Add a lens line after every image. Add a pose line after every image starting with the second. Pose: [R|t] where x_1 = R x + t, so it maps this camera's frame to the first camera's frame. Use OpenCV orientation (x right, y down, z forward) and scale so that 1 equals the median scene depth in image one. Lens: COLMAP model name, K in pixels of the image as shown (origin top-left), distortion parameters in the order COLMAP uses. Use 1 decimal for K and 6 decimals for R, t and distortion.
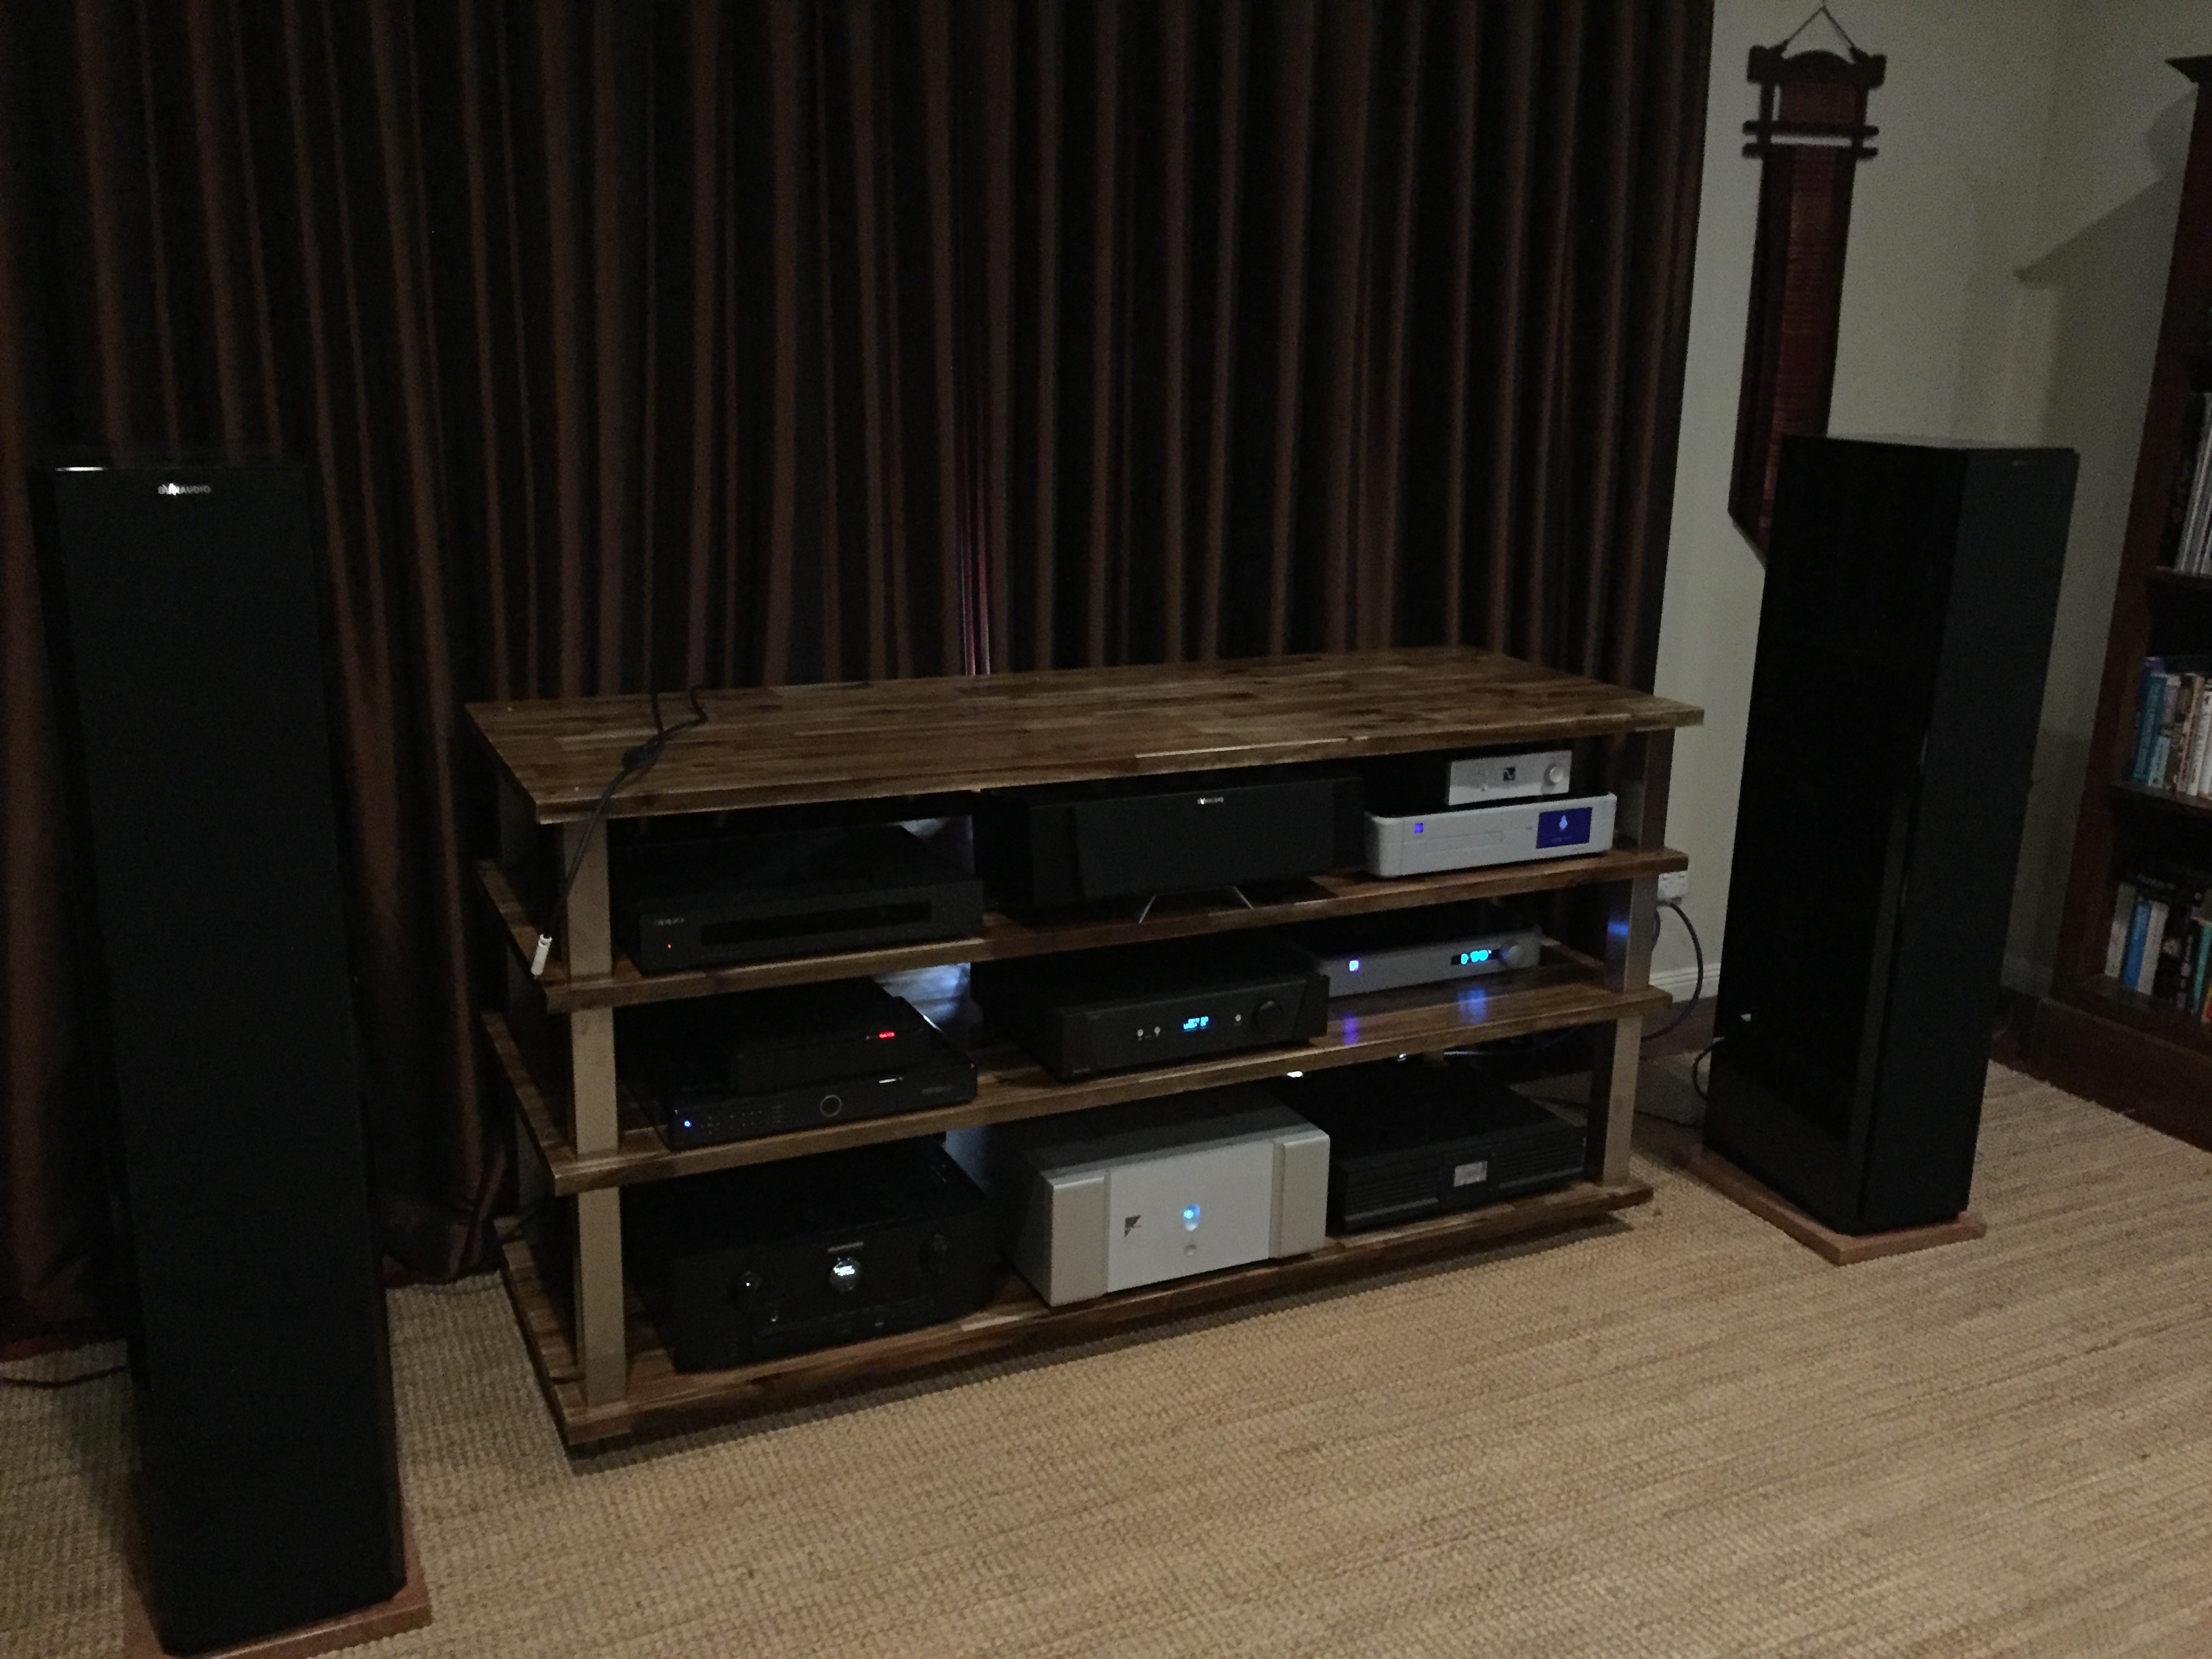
lens RADIAL K [[1917.4, 0, 1121.5], [0, 1917.4, 834.6], [0, 0, 1]] dist [0.055549, -0.103292]
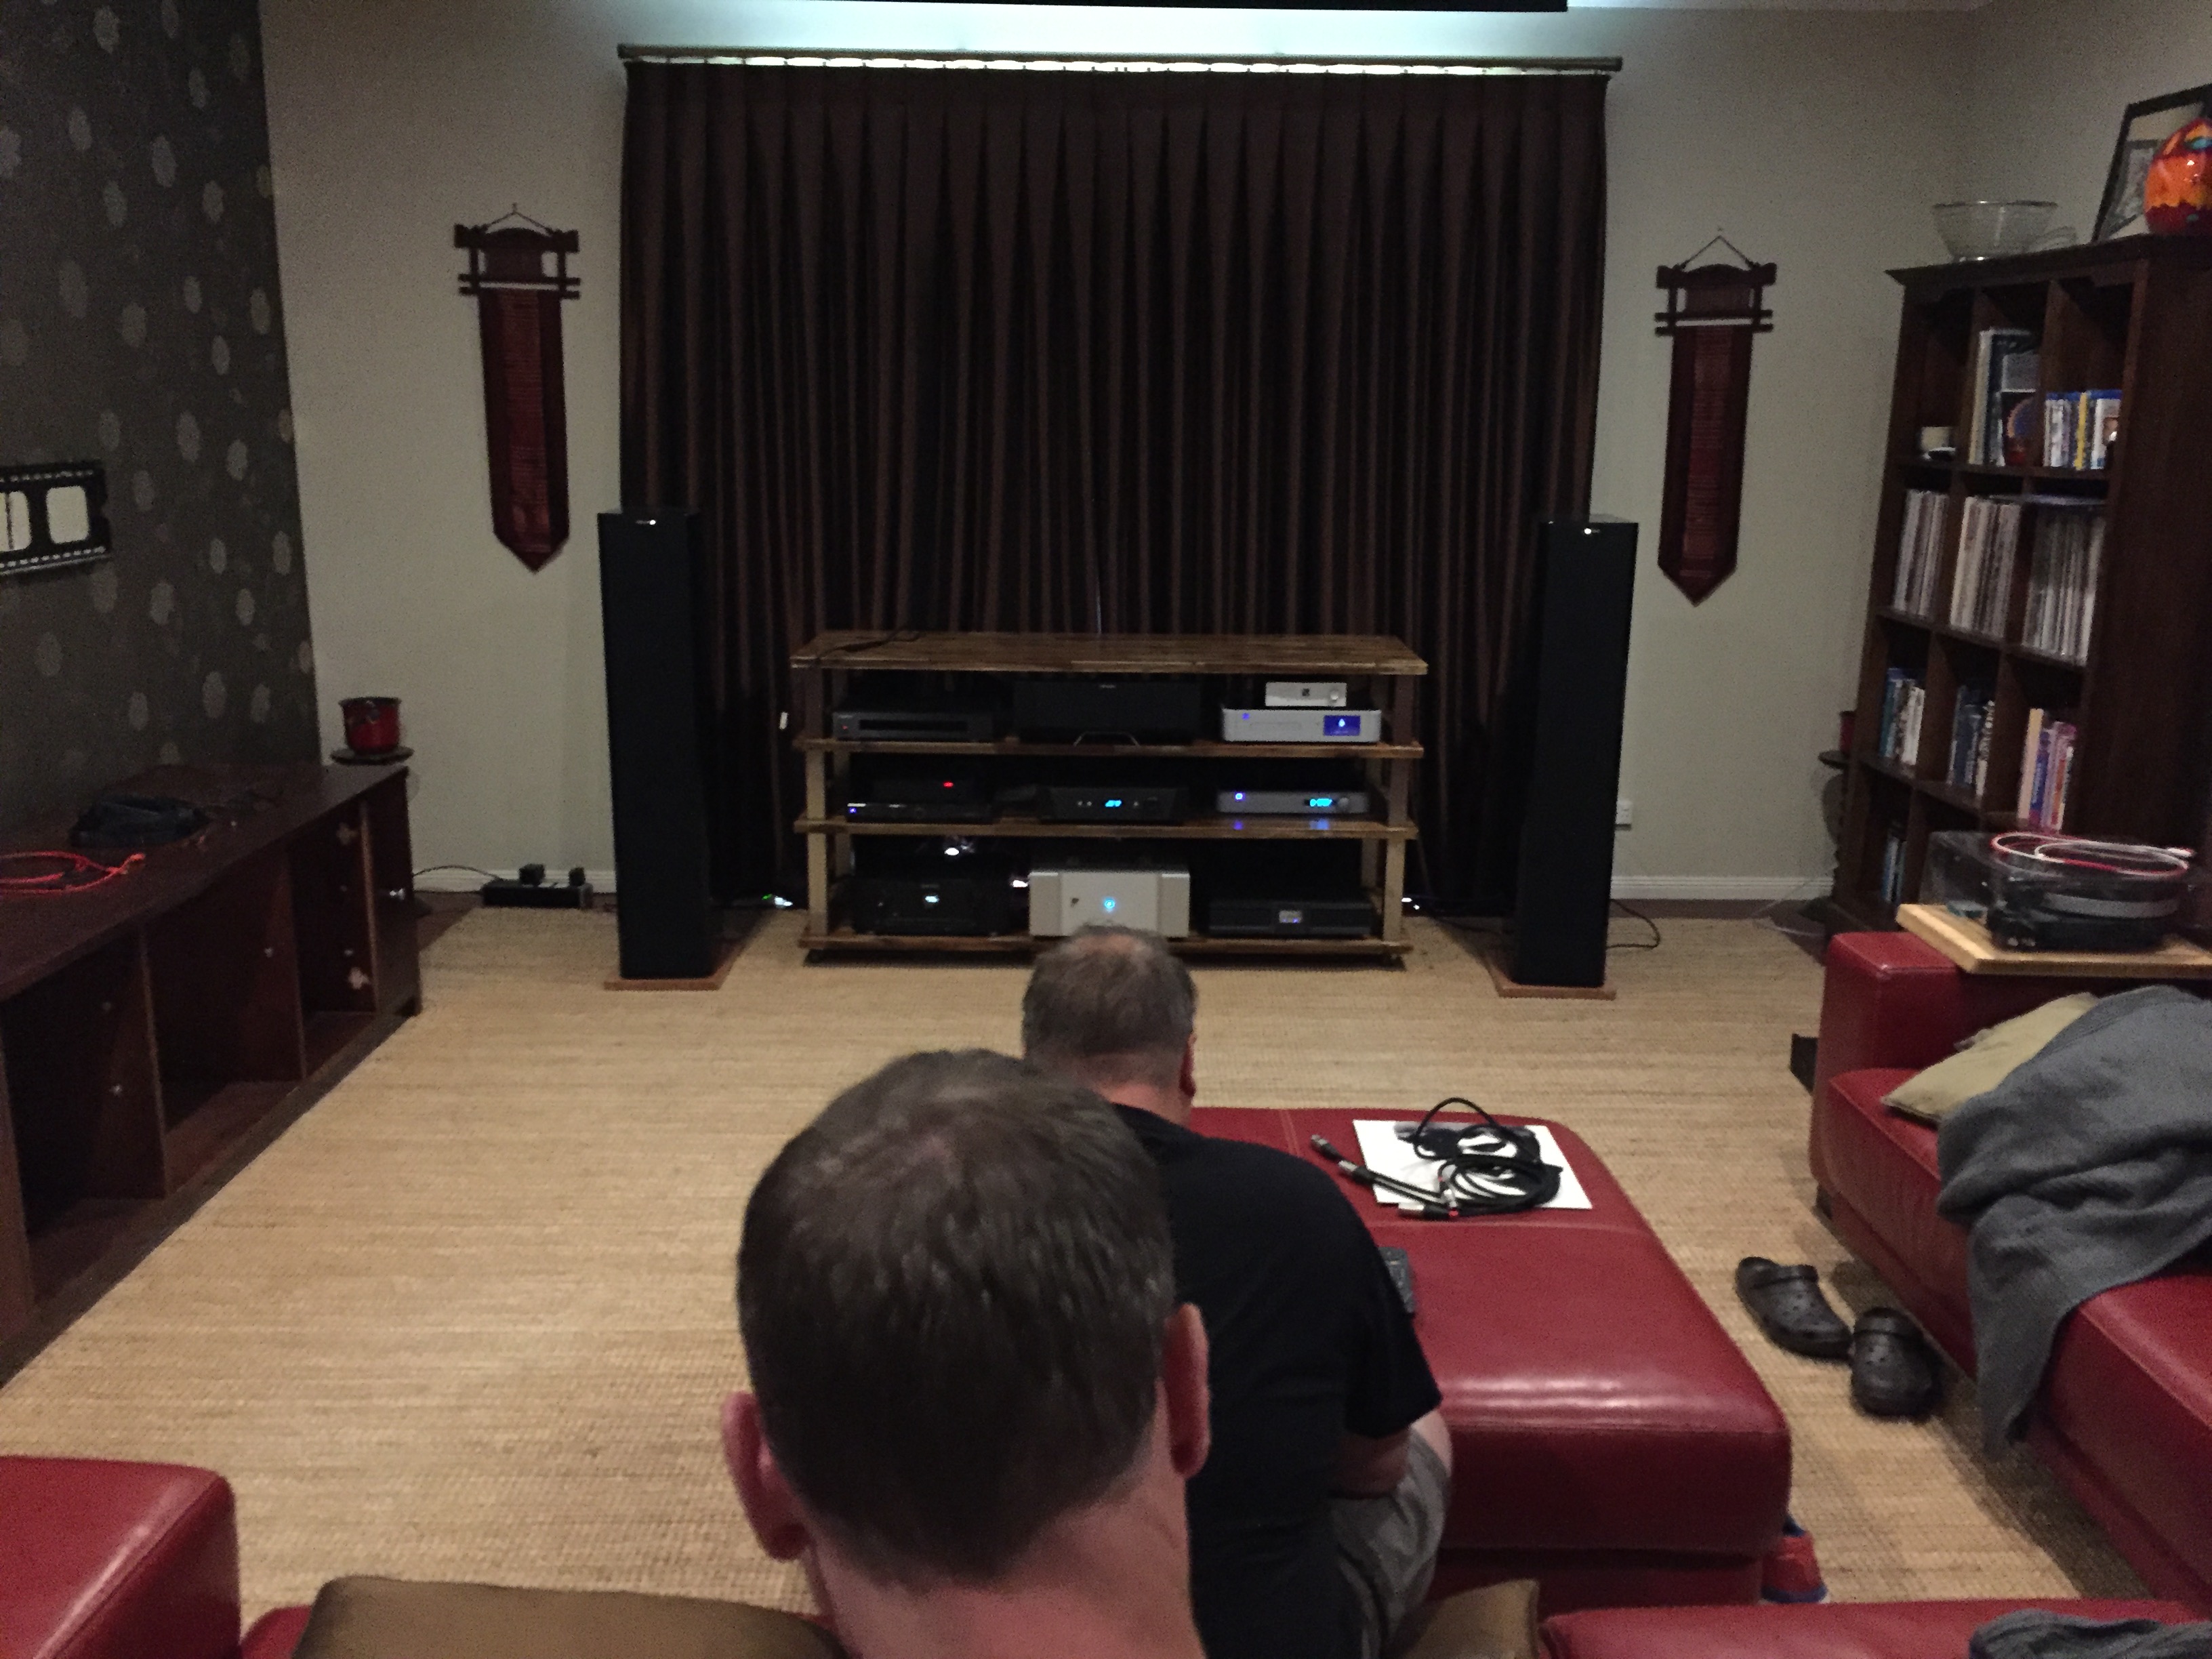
lens RADIAL K [[1917.4, 0, 1099.6], [0, 1917.4, 817.7], [0, 0, 1]] dist [0.055549, -0.103292]
pose [[0.902215, 0.079527, -0.423890, 0.824870], [-0.099253, 0.994758, -0.024622, 0.155254], [0.419710, 0.064287, 0.905379, -0.758708]]
